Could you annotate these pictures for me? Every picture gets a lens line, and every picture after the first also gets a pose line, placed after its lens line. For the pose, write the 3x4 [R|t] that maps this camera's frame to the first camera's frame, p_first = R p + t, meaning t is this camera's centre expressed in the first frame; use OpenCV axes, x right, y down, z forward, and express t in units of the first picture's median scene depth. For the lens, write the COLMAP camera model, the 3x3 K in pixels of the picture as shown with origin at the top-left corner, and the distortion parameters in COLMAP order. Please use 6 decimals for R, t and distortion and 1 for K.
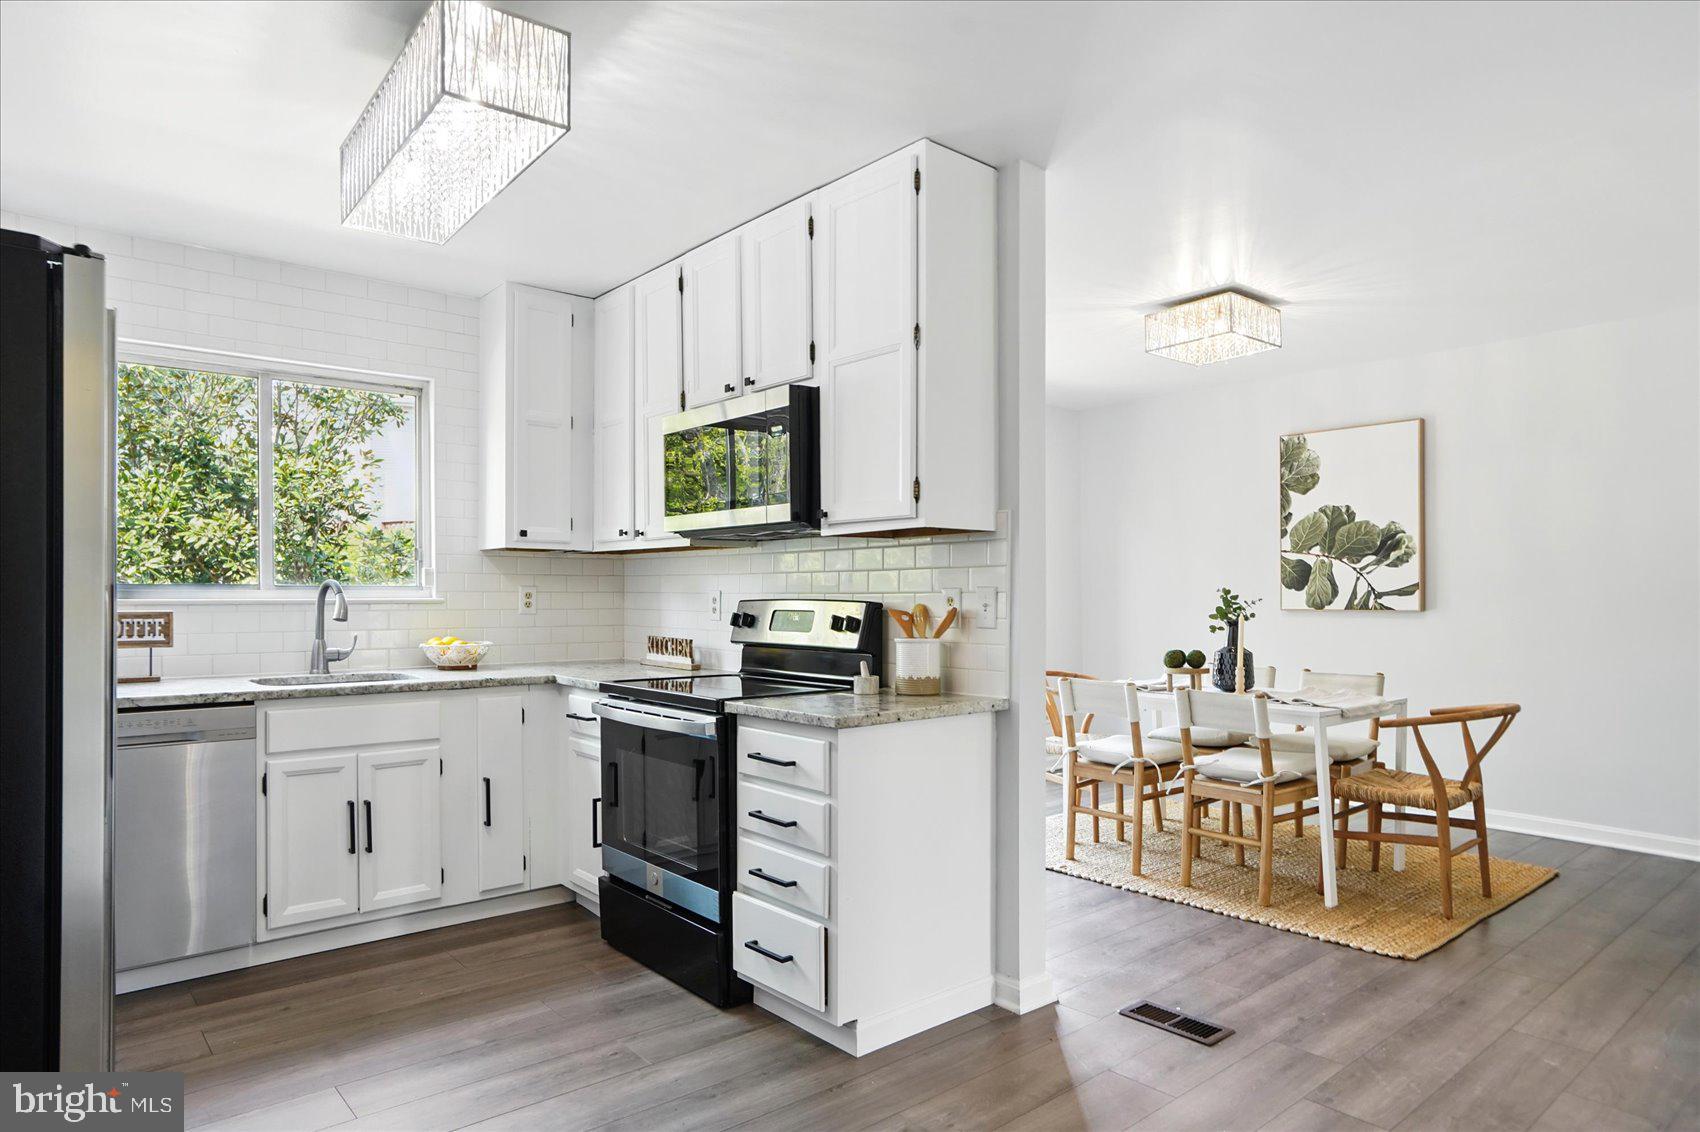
lens RADIAL K [[1048.7, 0, 858.0], [0, 1048.7, 602.0], [0, 0, 1]] dist [-0.002547, 0.031905]
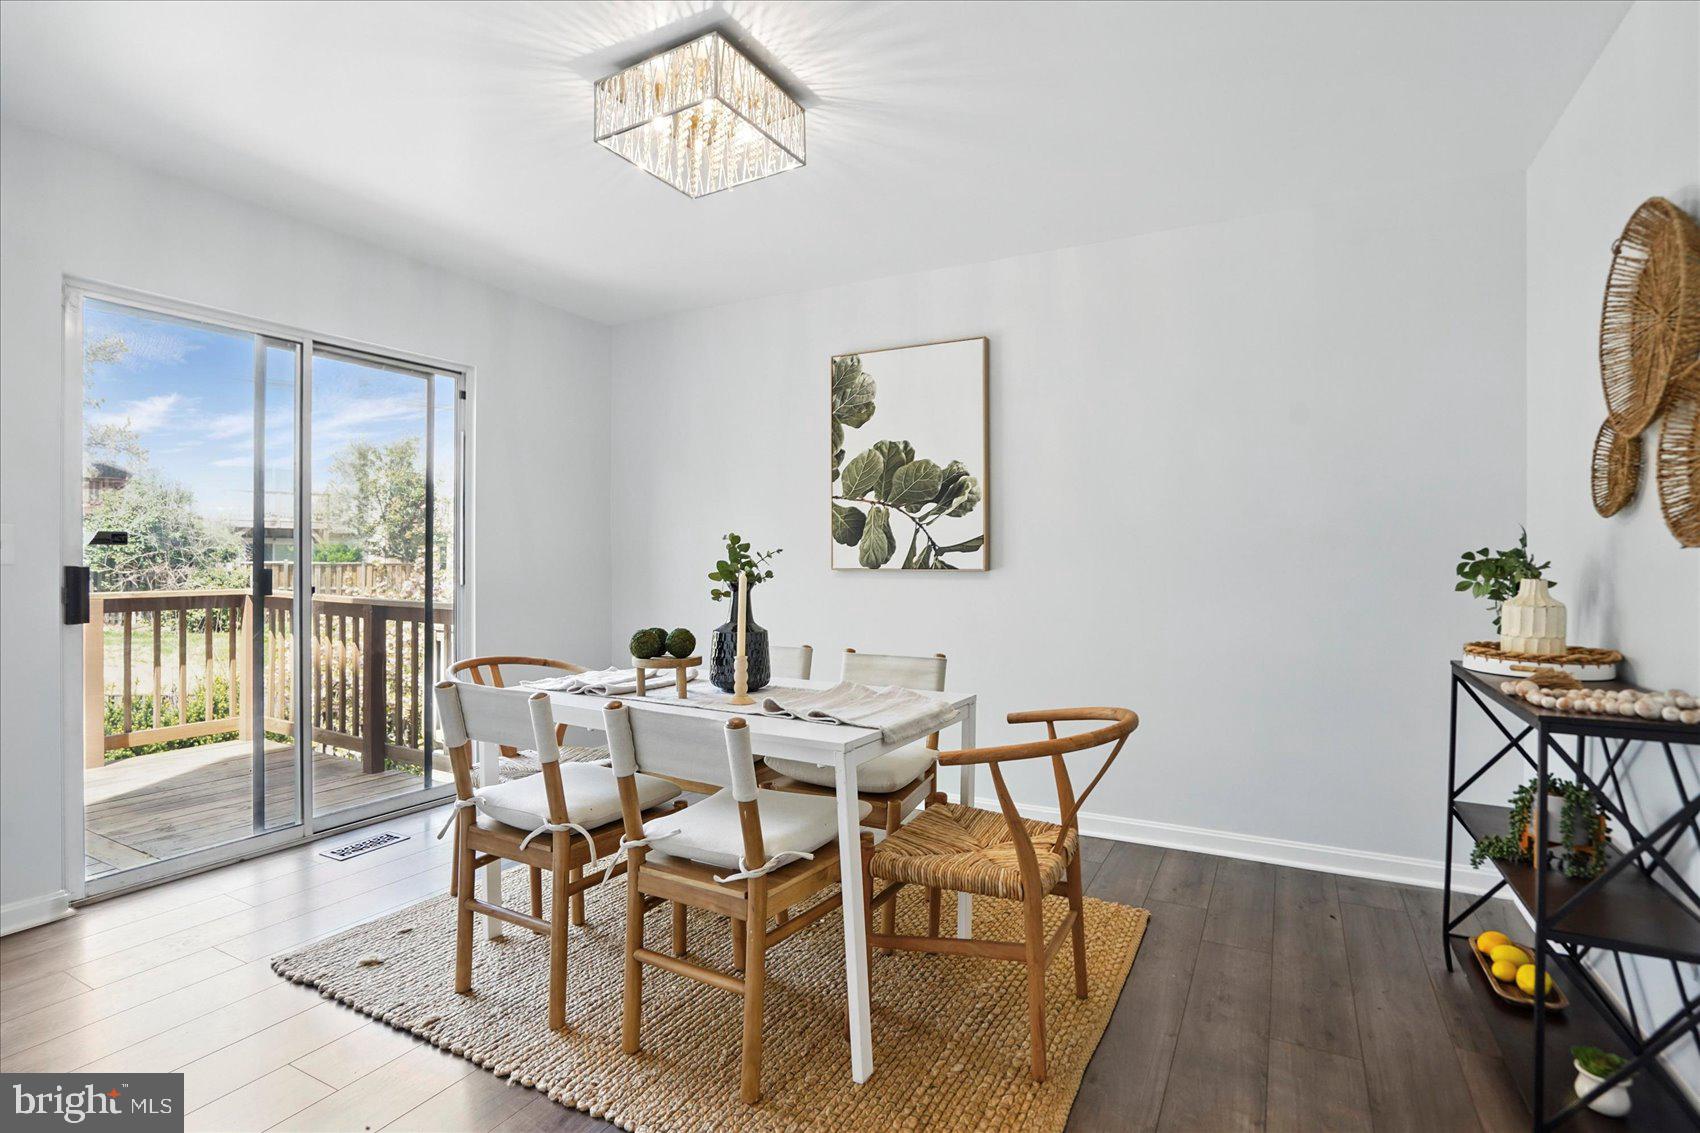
lens RADIAL K [[843.5, 0, 850.0], [0, 843.5, 566.5], [0, 0, 1]] dist [0.000921, 0.001774]
pose [[0.938325, 0.003820, 0.345734, 0.207228], [-0.002634, 0.999989, -0.003901, 0.008438], [-0.345745, 0.002750, 0.938324, 0.415553]]
